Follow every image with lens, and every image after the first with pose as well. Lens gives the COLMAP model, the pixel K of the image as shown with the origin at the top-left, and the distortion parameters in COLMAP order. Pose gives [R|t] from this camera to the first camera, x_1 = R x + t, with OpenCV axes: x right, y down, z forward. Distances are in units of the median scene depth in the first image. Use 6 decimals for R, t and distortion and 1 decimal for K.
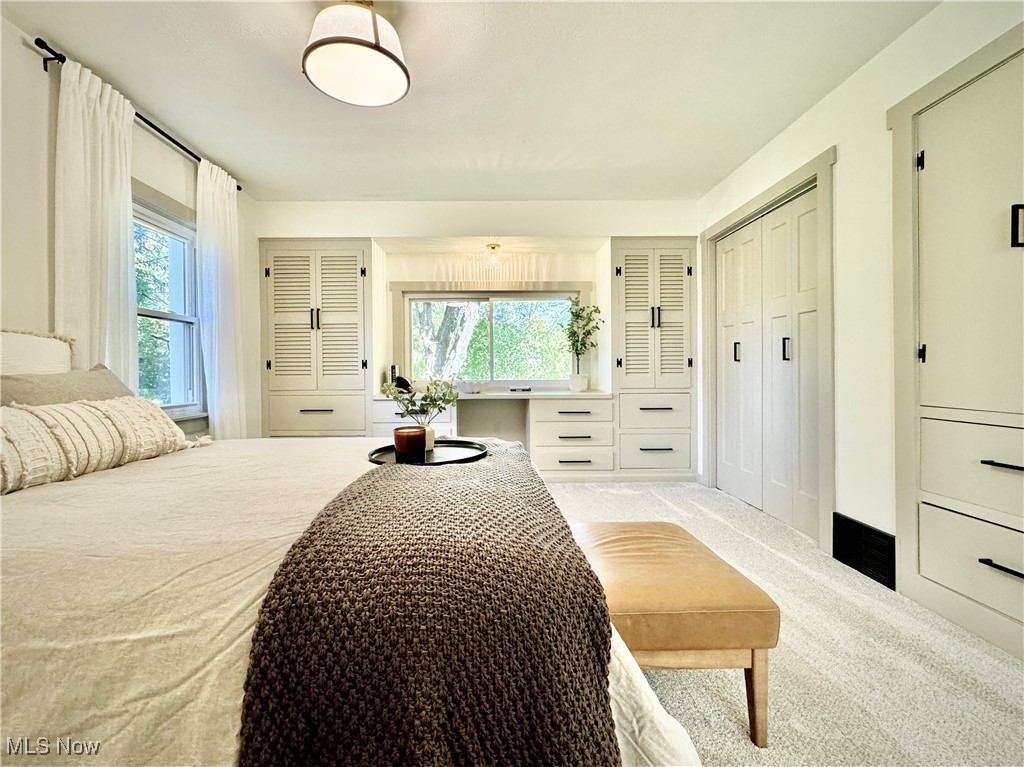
lens RADIAL K [[432.8, 0, 509.7], [0, 432.8, 373.2], [0, 0, 1]] dist [-0.001822, 0.001298]
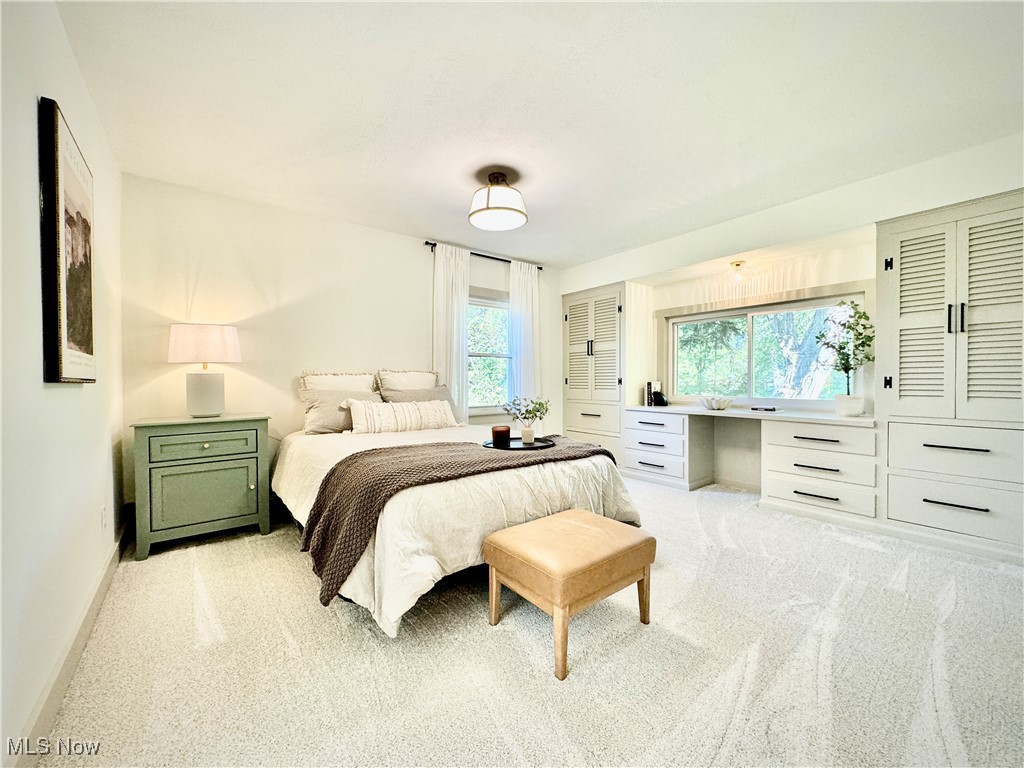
lens RADIAL K [[408.5, 0, 520.6], [0, 408.5, 386.0], [0, 0, 1]] dist [0.001302, -0.000546]
pose [[0.615916, 0.017855, -0.787610, 0.425555], [-0.009306, 0.999838, 0.015389, -0.022454], [0.787757, -0.002149, 0.615982, 0.030205]]
